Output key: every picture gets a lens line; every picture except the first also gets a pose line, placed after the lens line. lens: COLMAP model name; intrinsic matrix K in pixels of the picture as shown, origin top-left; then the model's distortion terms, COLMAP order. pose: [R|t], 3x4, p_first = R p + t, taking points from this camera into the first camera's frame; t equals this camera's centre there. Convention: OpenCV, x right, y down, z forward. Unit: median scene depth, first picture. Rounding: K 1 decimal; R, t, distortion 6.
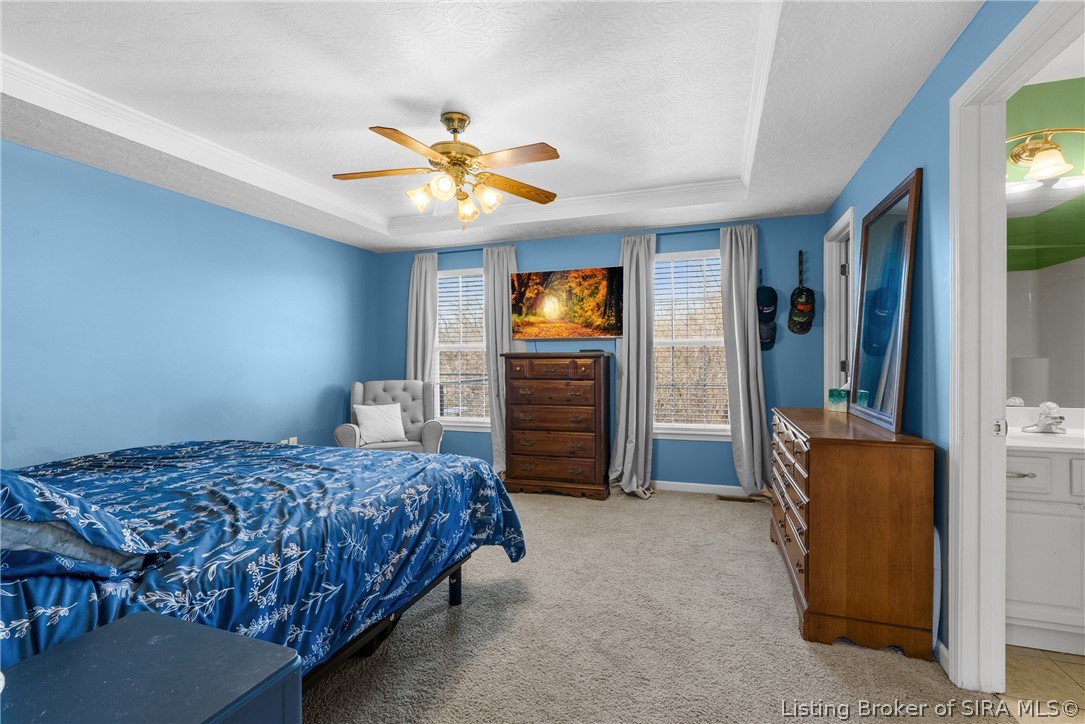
lens RADIAL K [[498.3, 0, 543.9], [0, 498.3, 358.6], [0, 0, 1]] dist [-0.001964, 0.000922]
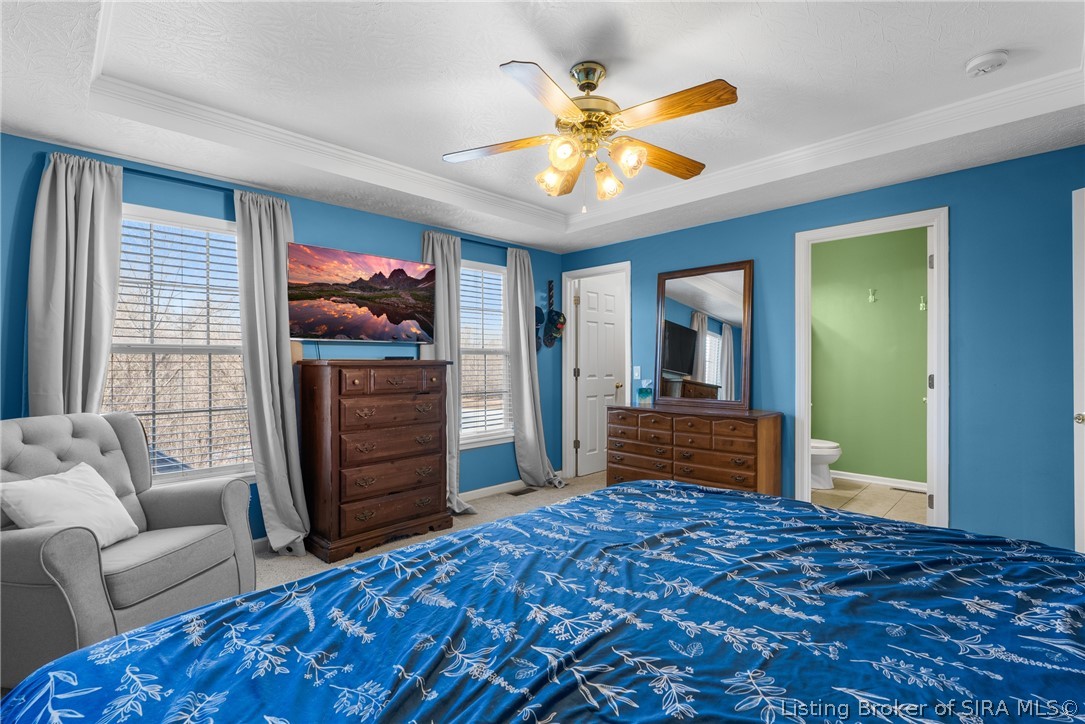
lens RADIAL K [[498.3, 0, 542.1], [0, 498.3, 364.2], [0, 0, 1]] dist [-0.001964, 0.000922]
pose [[0.438803, 0.000948, 0.898583, -0.593514], [0.002688, 0.999994, -0.002367, -0.003106], [-0.898579, 0.003454, 0.438797, 0.452217]]
